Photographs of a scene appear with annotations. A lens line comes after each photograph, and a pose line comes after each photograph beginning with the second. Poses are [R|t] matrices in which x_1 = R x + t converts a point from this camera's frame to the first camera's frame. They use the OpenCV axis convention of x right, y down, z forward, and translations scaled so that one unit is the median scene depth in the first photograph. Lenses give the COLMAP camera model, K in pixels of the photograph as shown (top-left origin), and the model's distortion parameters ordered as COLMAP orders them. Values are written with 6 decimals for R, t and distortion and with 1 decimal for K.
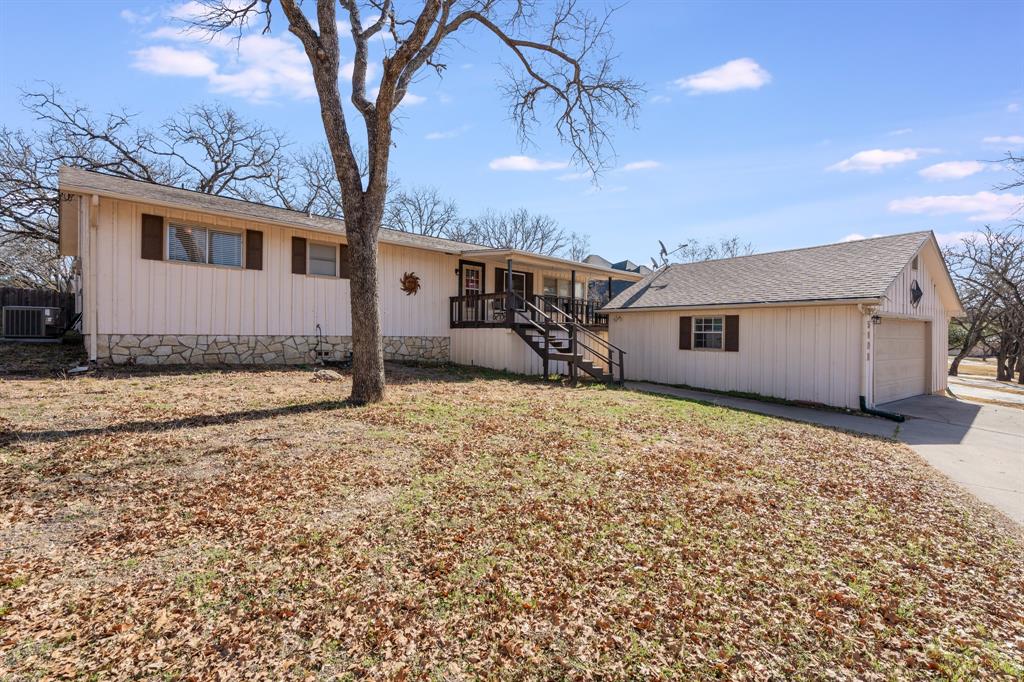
lens RADIAL K [[455.2, 0, 509.5], [0, 455.2, 339.8], [0, 0, 1]] dist [0.000970, 0.000238]
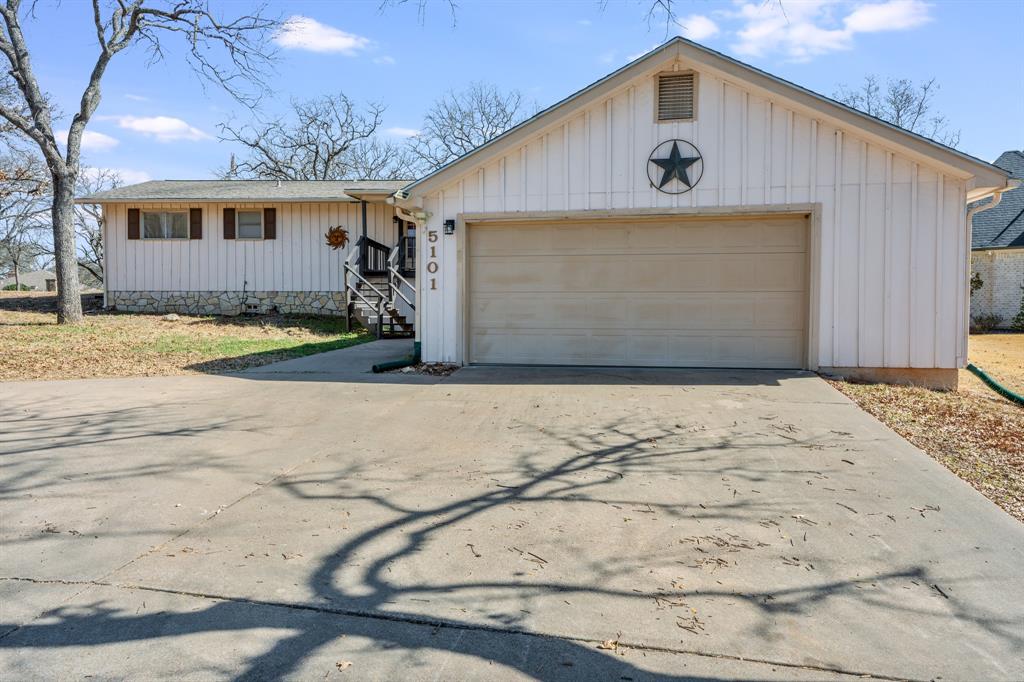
lens RADIAL K [[667.7, 0, 512.0], [0, 667.7, 341.0], [0, 0, 1]] dist [-0.004998, 0.002269]
pose [[0.687949, 0.016518, -0.725571, 1.250665], [-0.003634, 0.999807, 0.019315, 0.080813], [0.725750, -0.010651, 0.687876, 0.319947]]
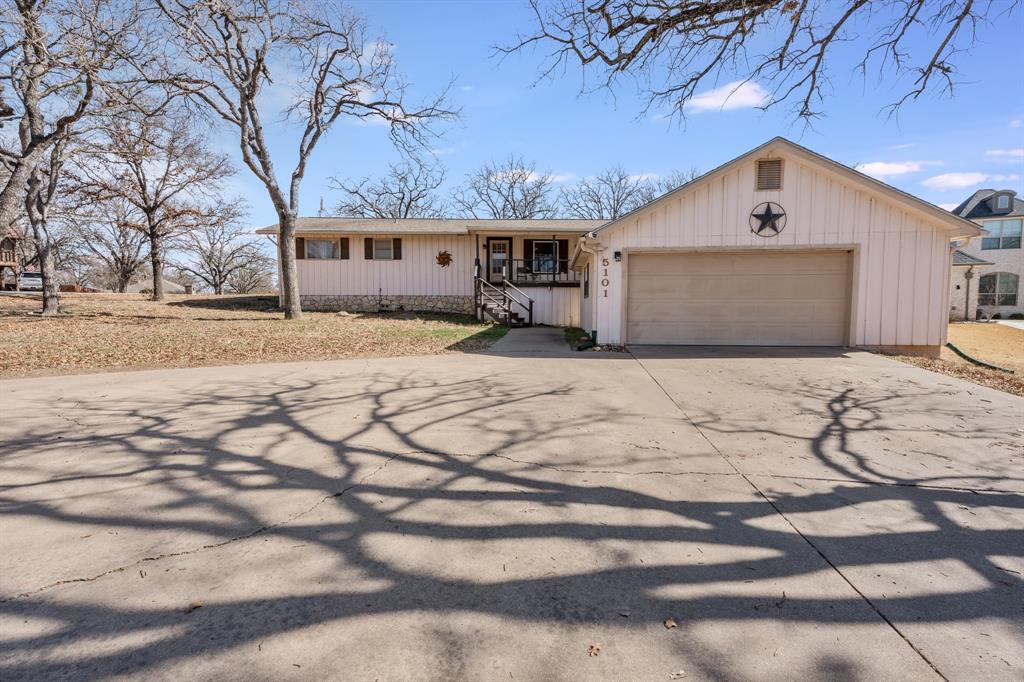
lens RADIAL K [[455.2, 0, 509.5], [0, 455.2, 339.8], [0, 0, 1]] dist [0.000970, 0.000238]
pose [[0.742232, 0.031493, -0.669403, 1.044960], [0.000592, 0.998864, 0.047649, 0.074023], [0.670143, -0.035763, 0.741370, 0.065027]]
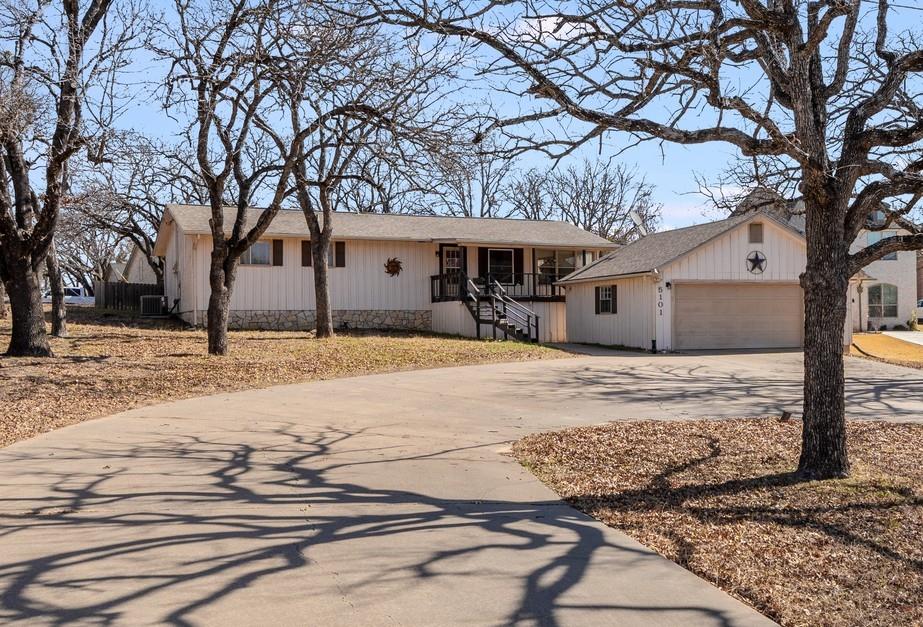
lens RADIAL K [[941.5, 0, 512.1], [0, 941.5, 315.5], [0, 0, 1]] dist [0.016488, -0.004022]
pose [[0.954967, -0.025624, -0.295603, 0.956422], [0.018765, 0.999485, -0.026015, 0.090643], [0.296117, 0.019297, 0.954957, -1.520623]]
